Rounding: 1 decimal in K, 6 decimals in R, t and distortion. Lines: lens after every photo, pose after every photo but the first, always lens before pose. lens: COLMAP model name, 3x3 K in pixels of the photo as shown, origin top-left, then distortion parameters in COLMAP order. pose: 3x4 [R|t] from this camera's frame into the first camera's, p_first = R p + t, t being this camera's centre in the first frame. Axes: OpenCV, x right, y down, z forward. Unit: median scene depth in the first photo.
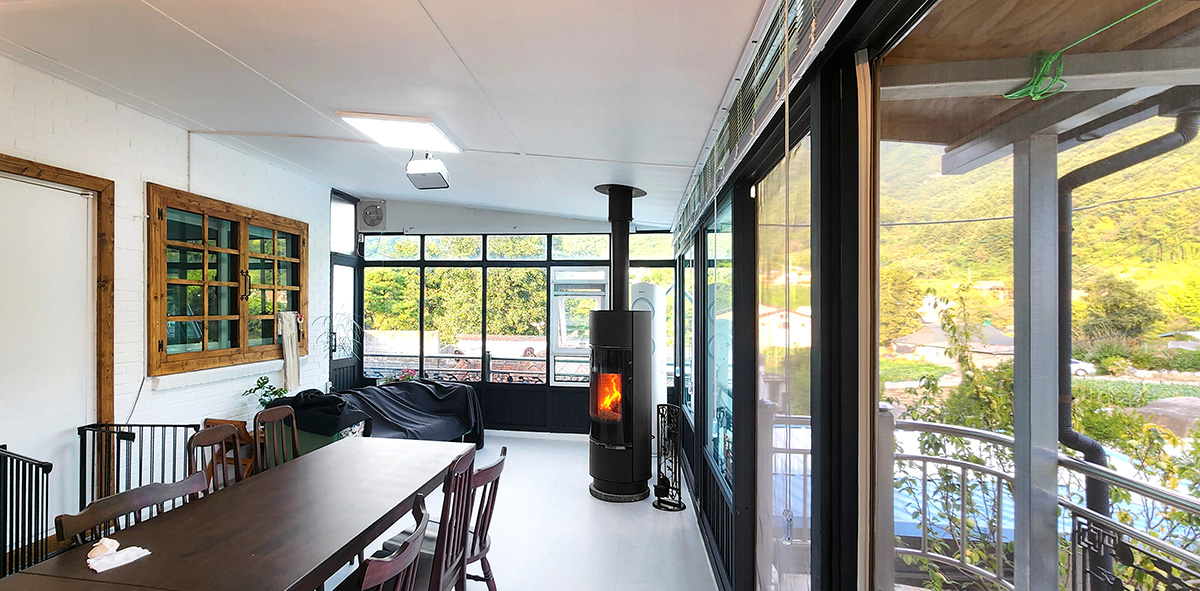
lens RADIAL K [[611.4, 0, 458.1], [0, 611.4, 299.5], [0, 0, 1]] dist [0.001013, 0.000323]
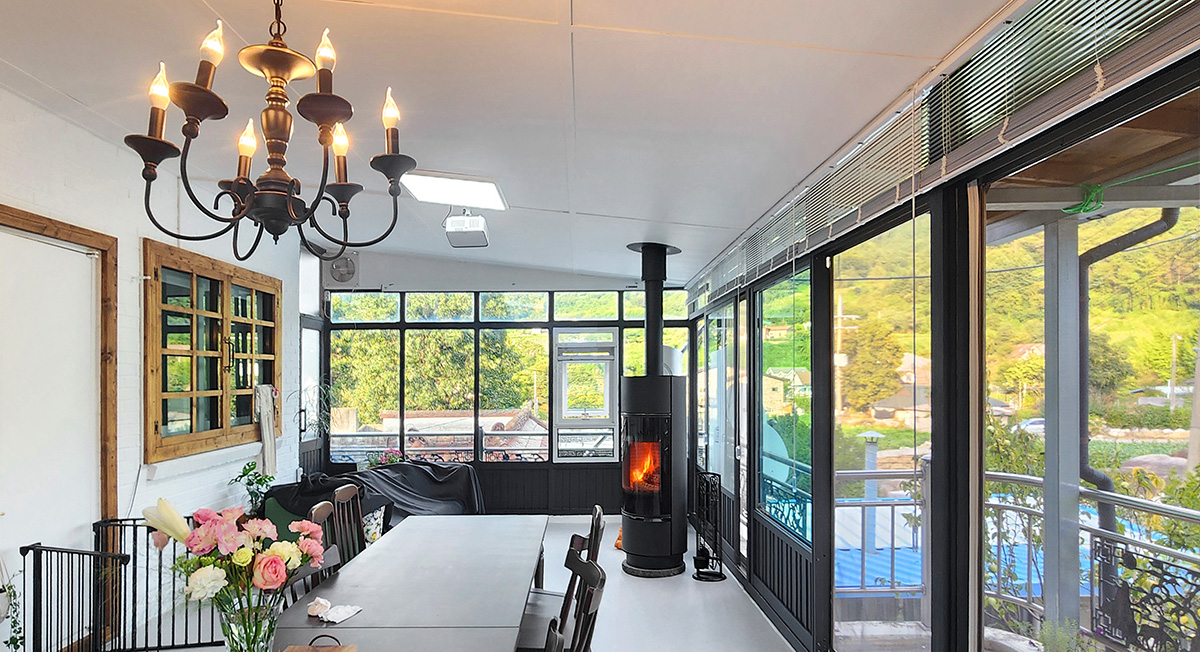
lens RADIAL K [[779.2, 0, 488.6], [0, 779.2, 379.7], [0, 0, 1]] dist [0.005923, 0.001661]
pose [[0.985872, -0.021437, 0.166121, -0.143597], [0.018457, 0.999640, 0.019462, -0.003061], [-0.166478, -0.016121, 0.985913, -0.109952]]
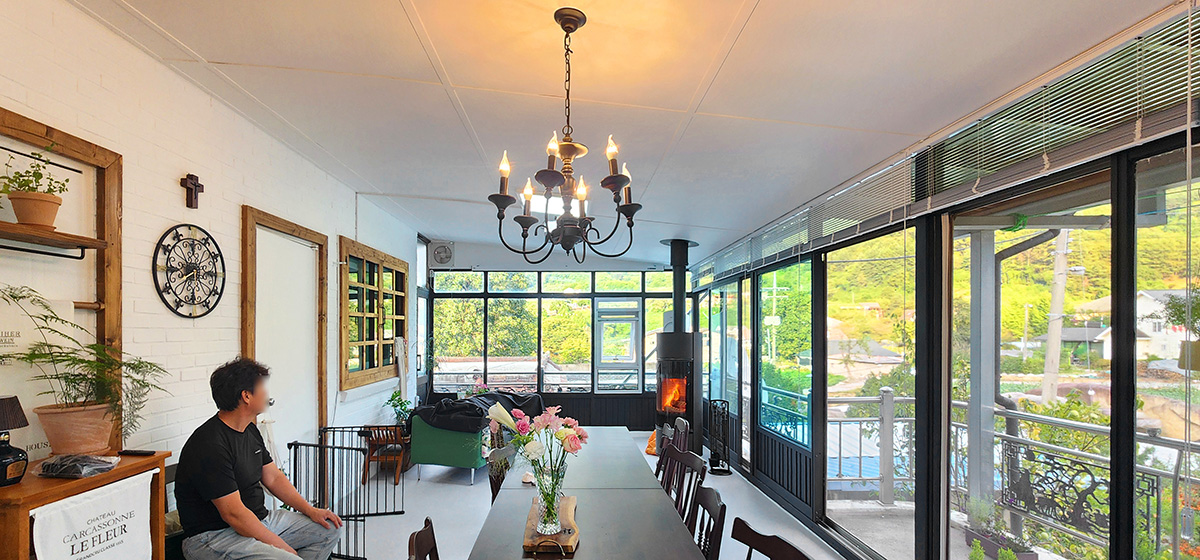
lens RADIAL K [[593.2, 0, 498.5], [0, 593.2, 330.4], [0, 0, 1]] dist [0.000890, 0.000964]
pose [[0.986657, -0.015173, 0.162102, -0.261675], [0.013280, 0.999830, 0.012755, -0.005720], [-0.162268, -0.010432, 0.986692, -0.171397]]
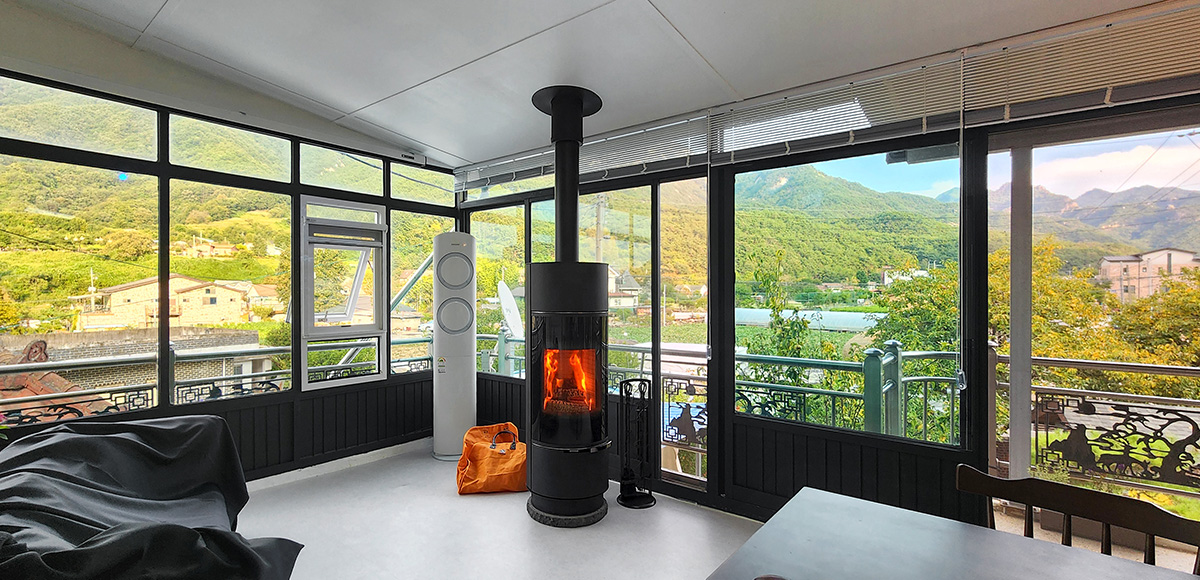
lens RADIAL K [[594.8, 0, 626.7], [0, 594.8, 293.1], [0, 0, 1]] dist [0.000550, -0.000800]
pose [[0.416222, -0.015639, 0.909129, -0.276480], [-0.011483, 0.999682, 0.022454, 0.029256], [-0.909191, -0.019786, 0.415910, 0.509487]]
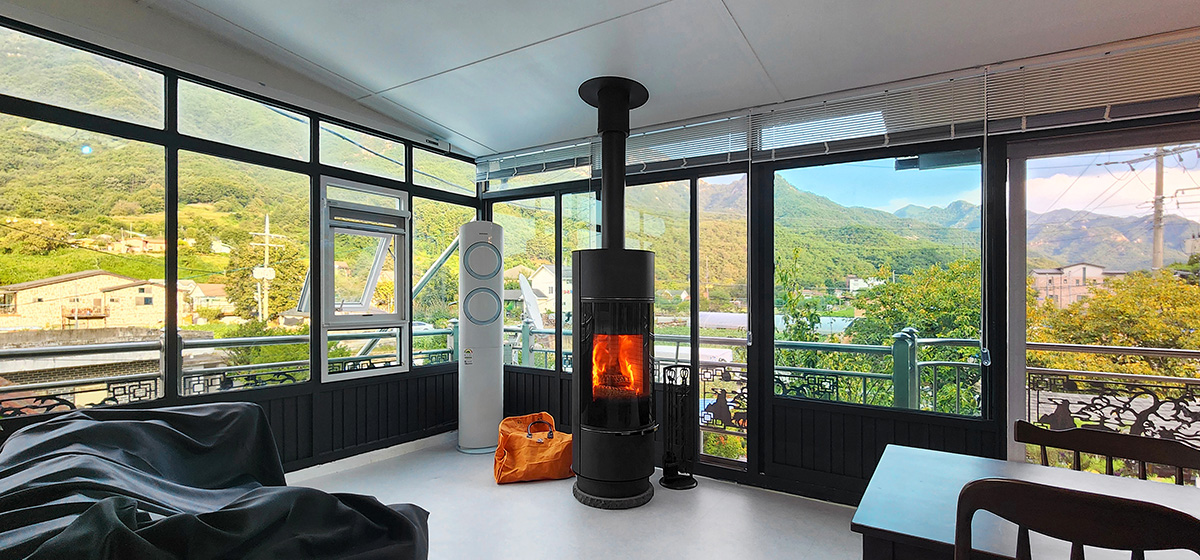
lens RADIAL K [[581.6, 0, 699.7], [0, 581.6, 297.7], [0, 0, 1]] dist [-0.000507, 0.000507]
pose [[0.269875, -0.011924, 0.962821, -0.305424], [-0.023732, 0.999537, 0.019031, 0.046421], [-0.962603, -0.027986, 0.269467, 0.565099]]
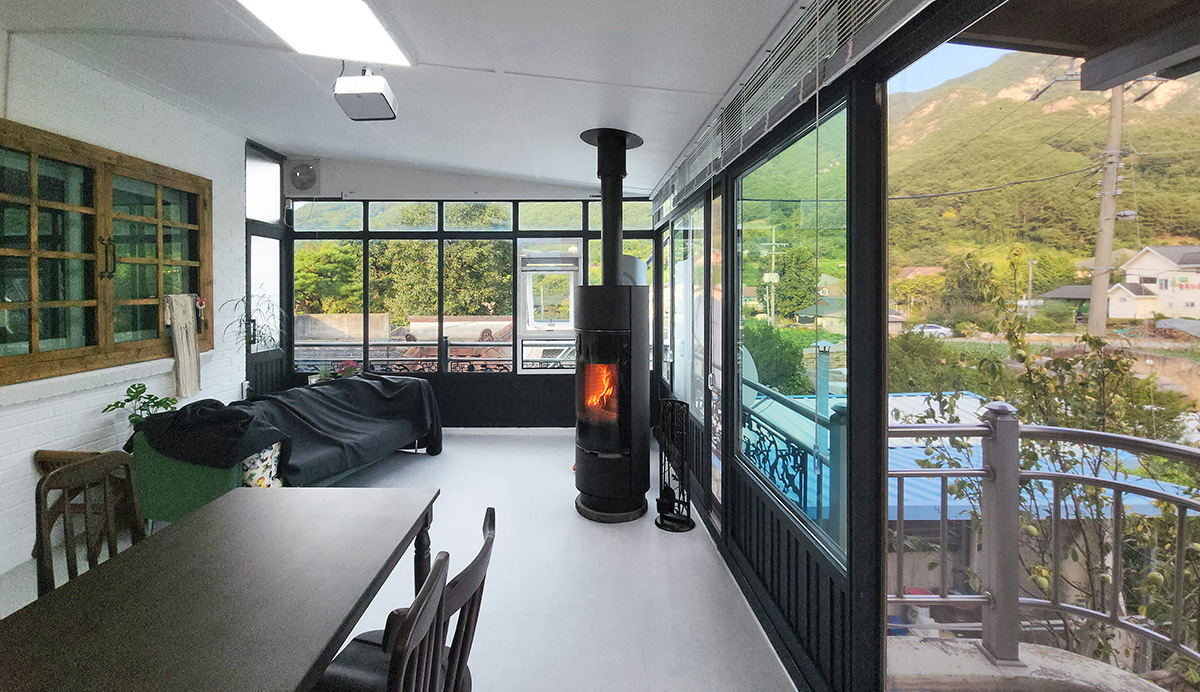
lens RADIAL K [[583.9, 0, 520.9], [0, 583.9, 279.7], [0, 0, 1]] dist [0.002655, -0.000659]
pose [[0.982097, -0.011313, 0.188034, -0.000185], [0.011655, 0.999932, -0.000712, 0.007188], [-0.188013, 0.002891, 0.982162, 0.198397]]
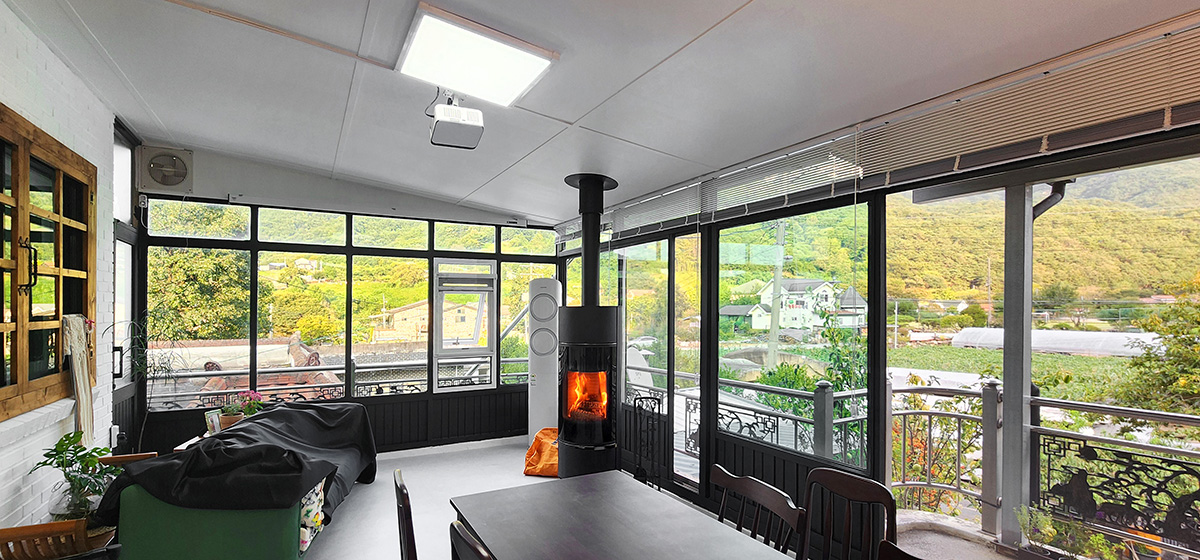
lens RADIAL K [[594.7, 0, 596.7], [0, 594.7, 310.7], [0, 0, 1]] dist [-0.001913, -0.000077]
pose [[0.735326, -0.015990, 0.677525, -0.281306], [0.000151, 0.999725, 0.023430, 0.002666], [-0.677713, -0.017126, 0.735127, 0.239259]]
